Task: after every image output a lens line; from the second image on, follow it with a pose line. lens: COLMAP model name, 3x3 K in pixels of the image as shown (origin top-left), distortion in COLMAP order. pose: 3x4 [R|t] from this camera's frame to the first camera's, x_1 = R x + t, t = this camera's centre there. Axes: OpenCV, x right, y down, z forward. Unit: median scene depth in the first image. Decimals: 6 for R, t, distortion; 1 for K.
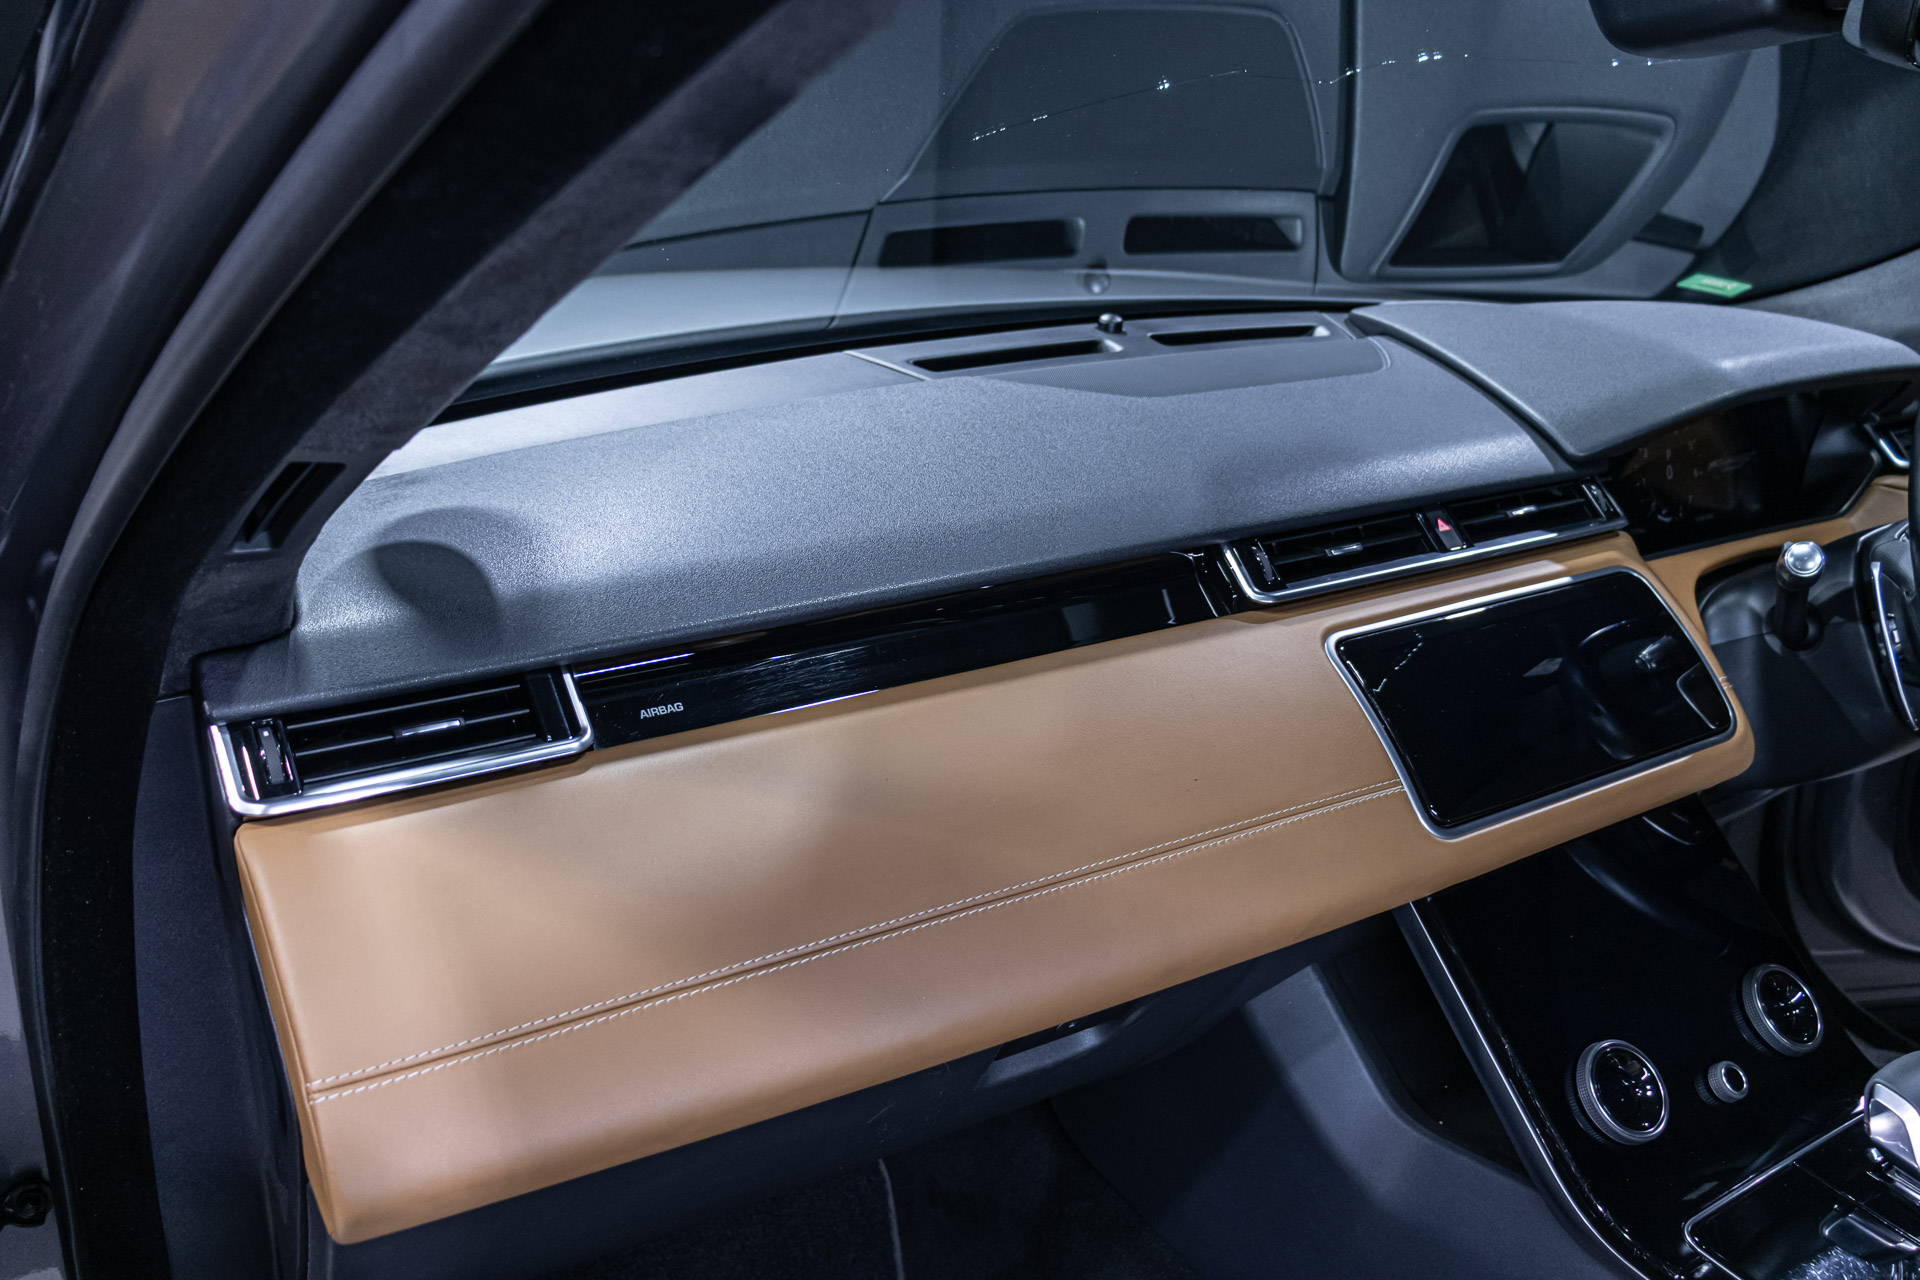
lens RADIAL K [[1538.5, 0, 960.0], [0, 1538.5, 640.0], [0, 0, 1]] dist [-0.008823, 0.033320]
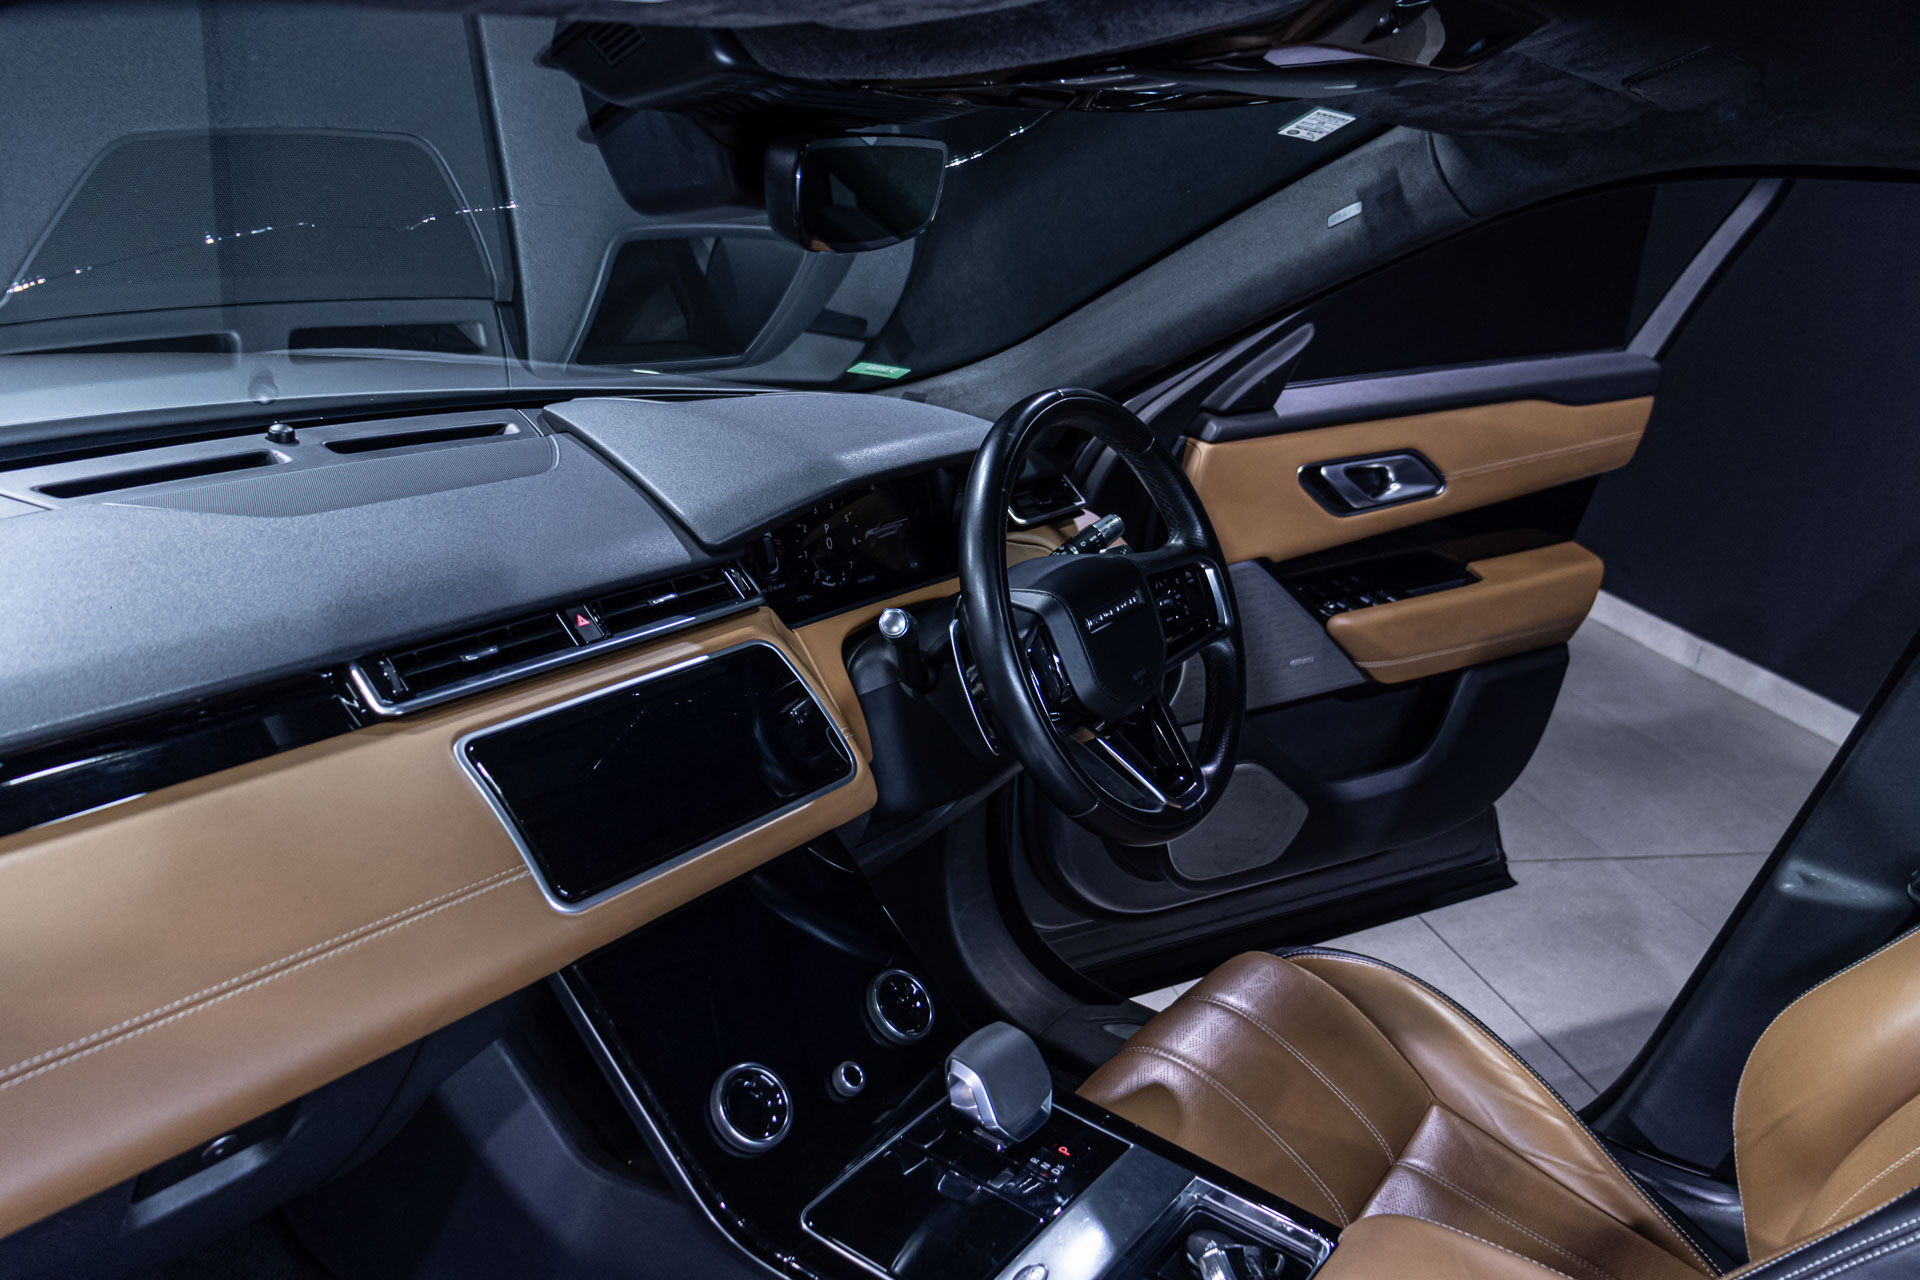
lens RADIAL K [[1538.5, 0, 960.0], [0, 1538.5, 640.0], [0, 0, 1]] dist [-0.008823, 0.033320]
pose [[0.923126, -0.087418, 0.374428, 0.144173], [0.095887, 0.995384, -0.004009, -0.029296], [-0.372350, 0.039604, 0.927247, -0.115514]]
